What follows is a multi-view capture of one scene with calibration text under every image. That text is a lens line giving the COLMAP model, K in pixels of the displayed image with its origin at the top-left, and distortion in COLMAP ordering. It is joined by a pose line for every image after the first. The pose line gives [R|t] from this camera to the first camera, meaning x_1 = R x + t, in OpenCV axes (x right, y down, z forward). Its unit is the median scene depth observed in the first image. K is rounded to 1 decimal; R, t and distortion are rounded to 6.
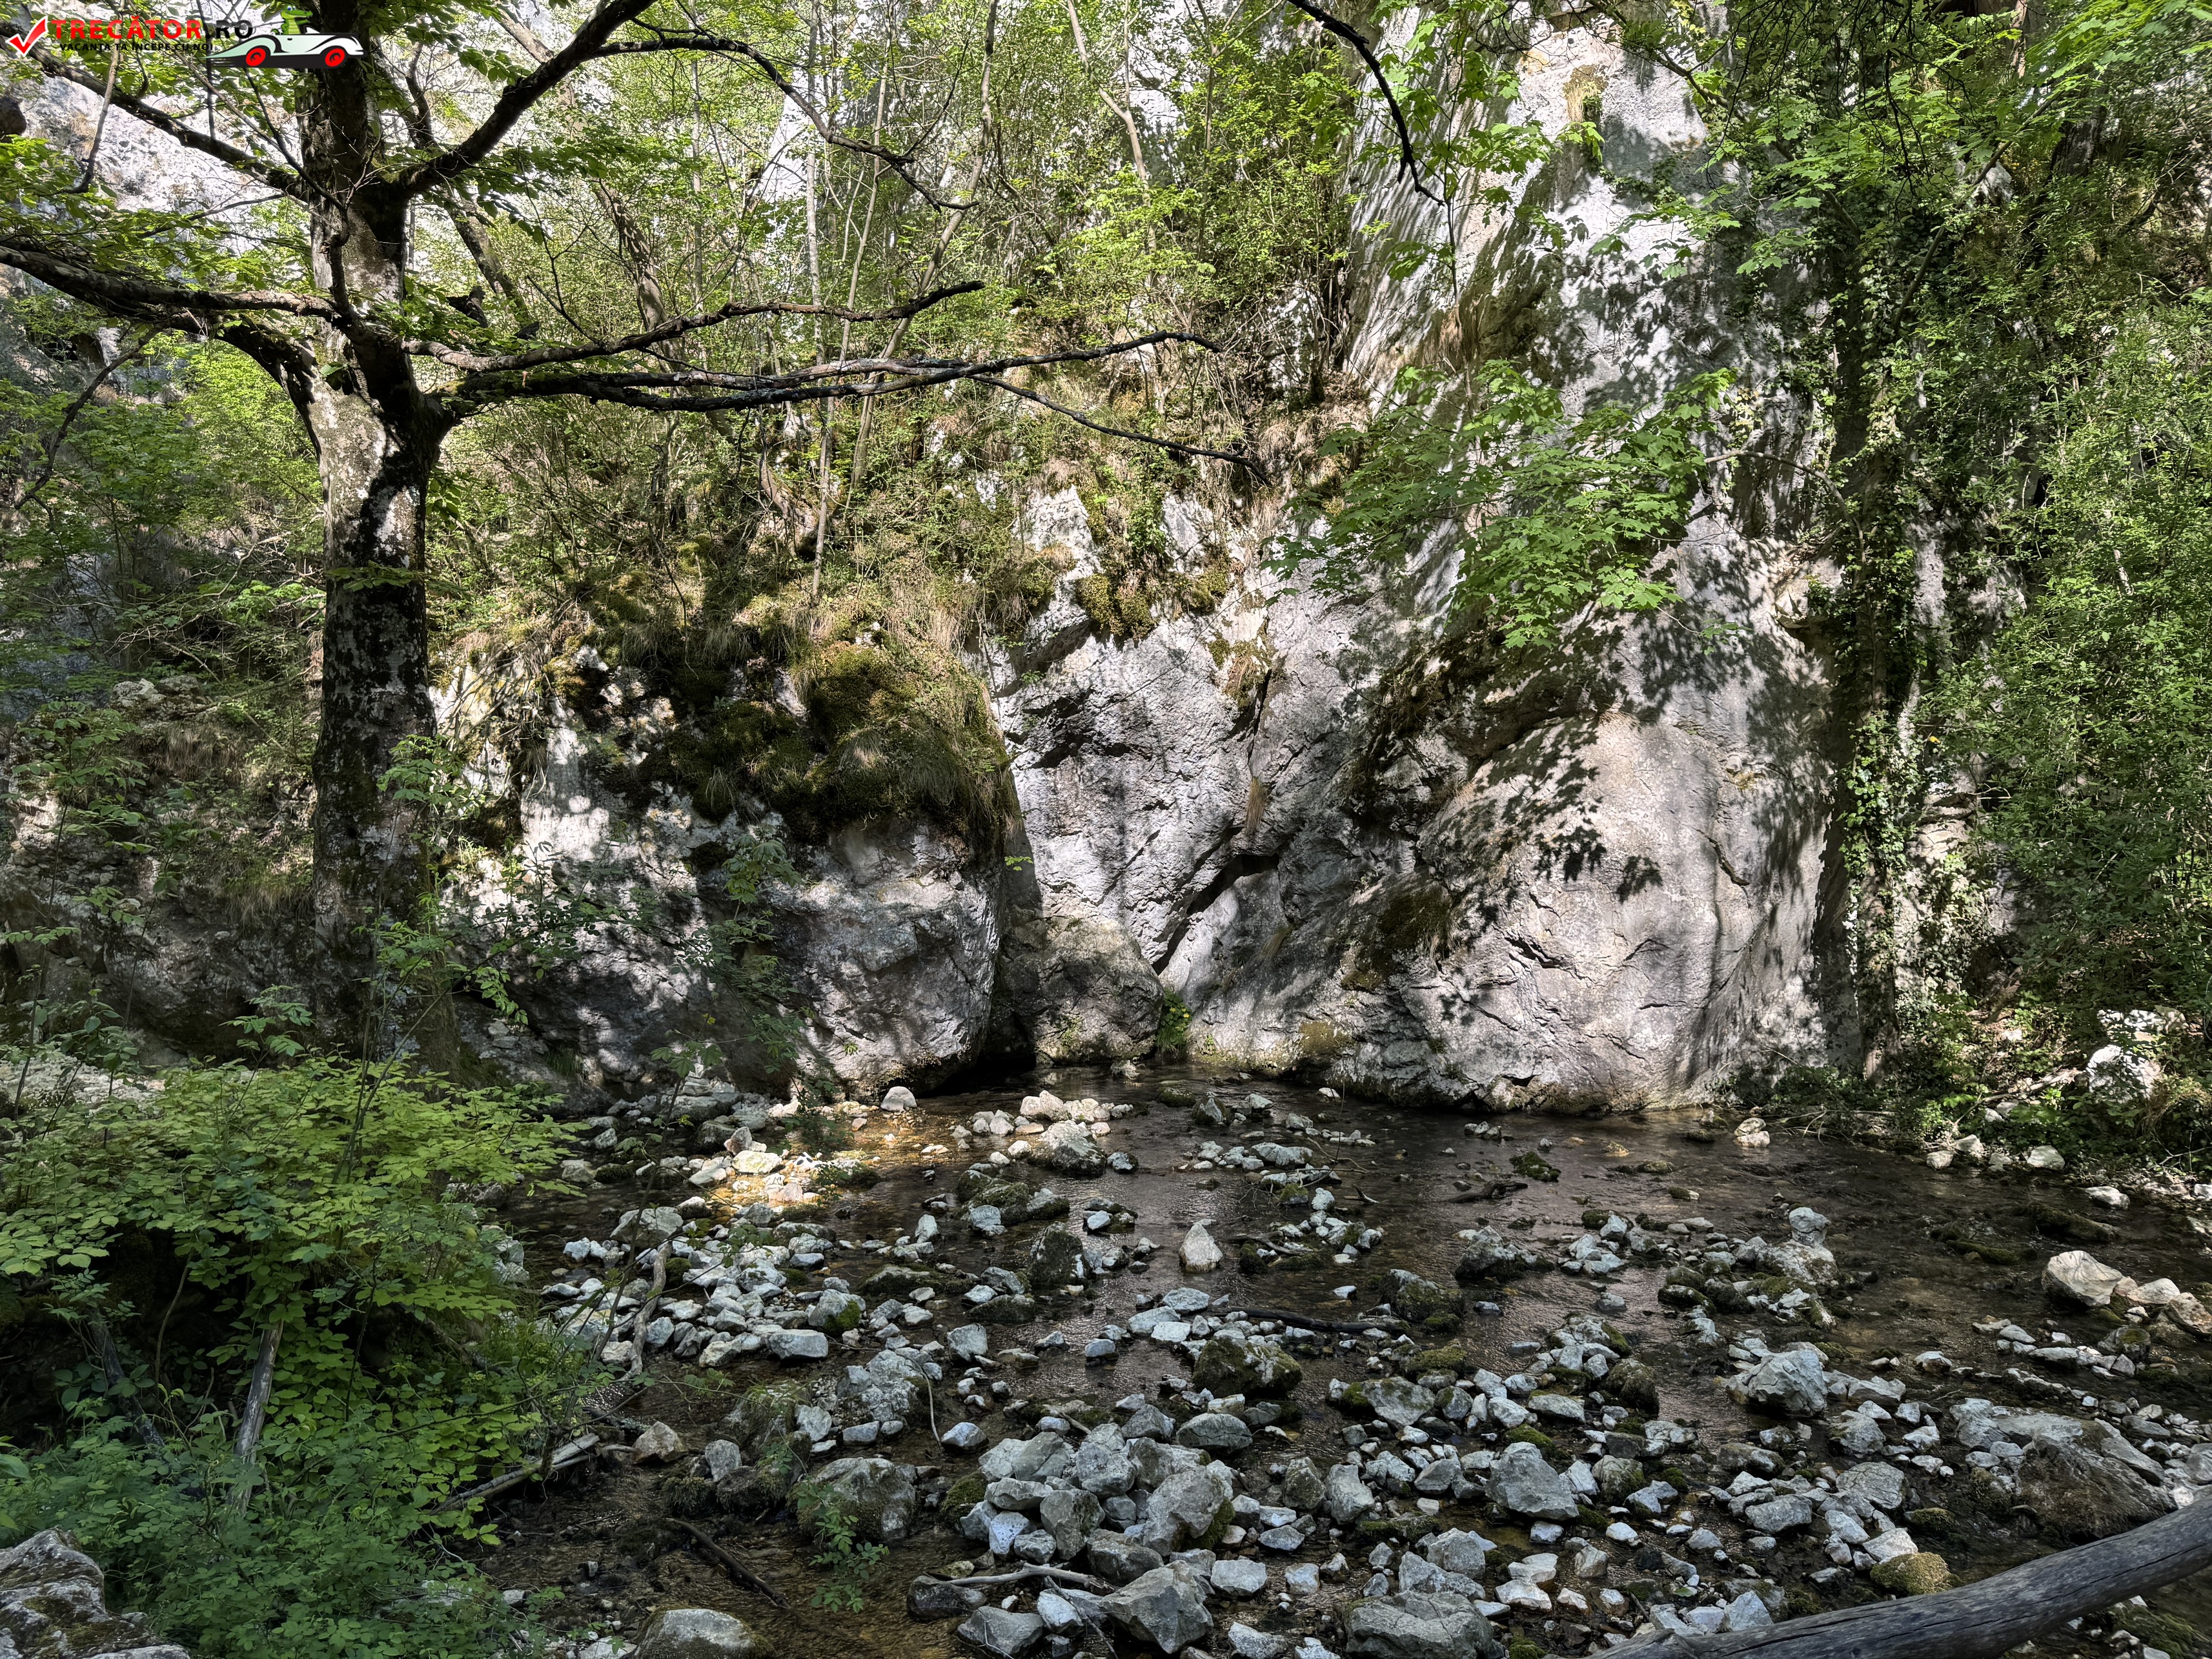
lens RADIAL K [[1516.7, 0, 1131.0], [0, 1516.7, 838.5], [0, 0, 1]] dist [0.053222, -0.067128]
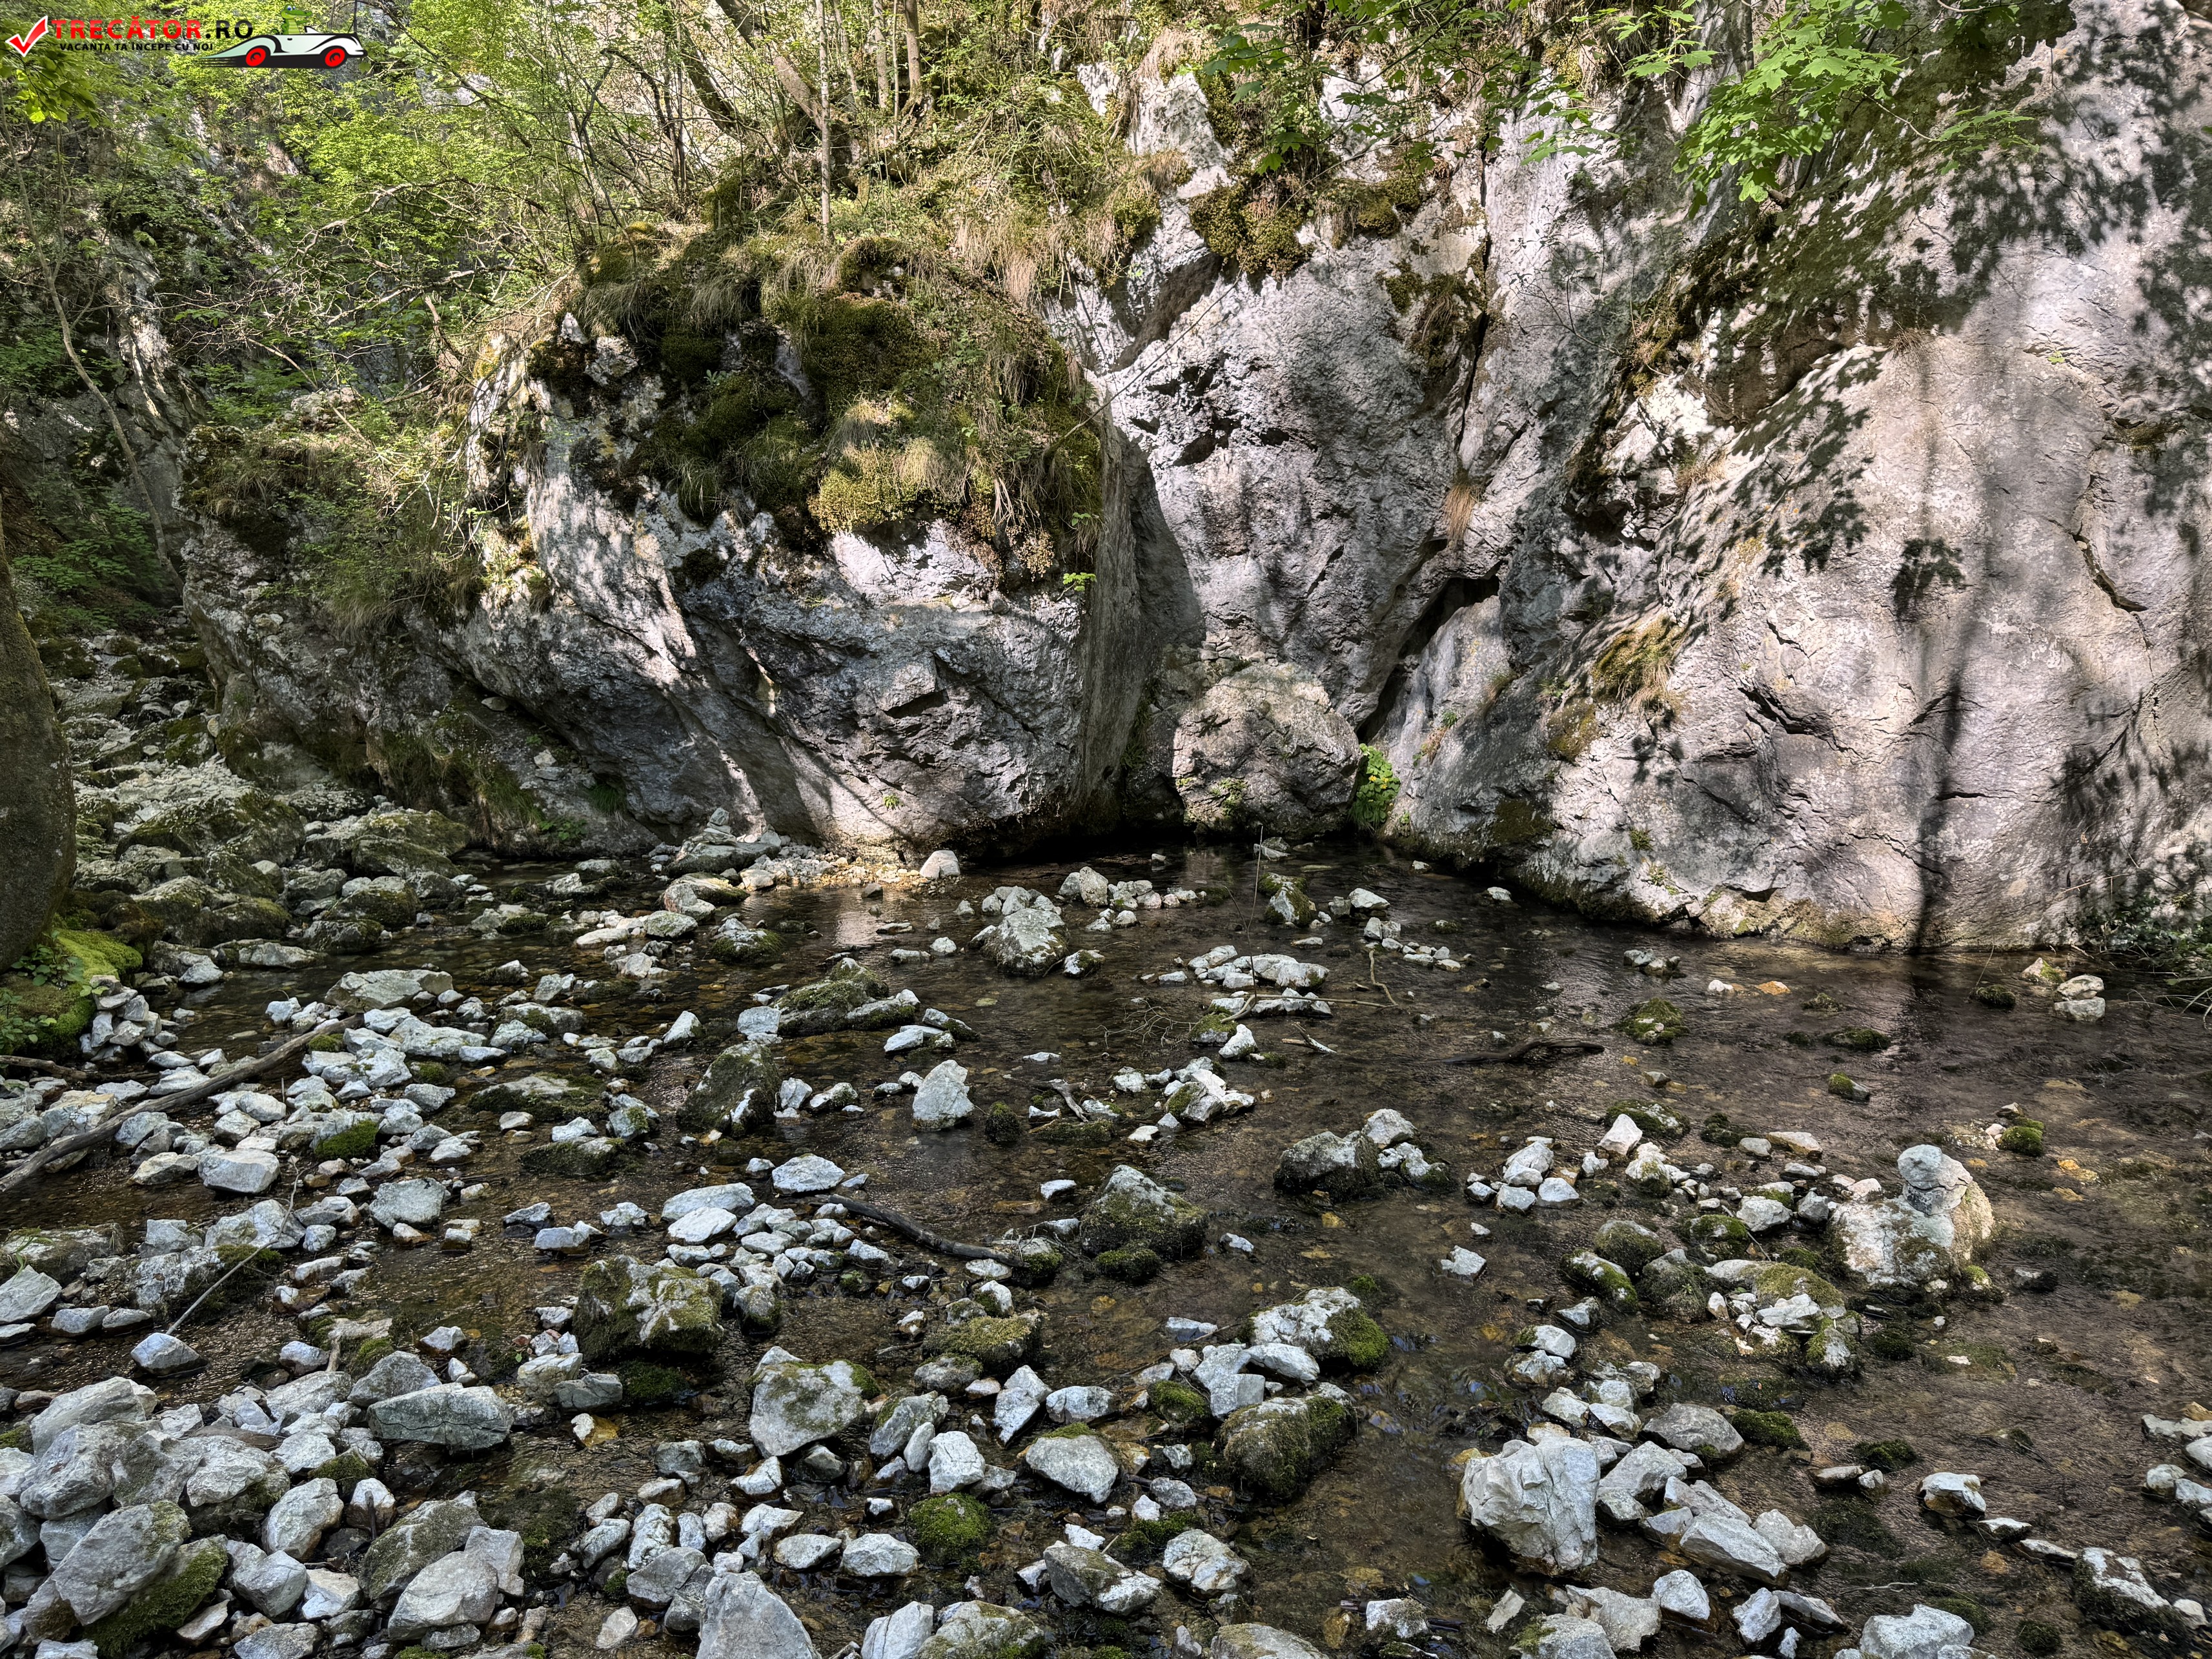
lens RADIAL K [[1516.7, 0, 1121.2], [0, 1516.7, 836.7], [0, 0, 1]] dist [0.053222, -0.067128]
pose [[0.931745, 0.059342, -0.358233, 0.222708], [-0.002162, 0.987445, 0.157948, 0.022349], [0.363108, -0.146392, 0.920175, 0.247583]]
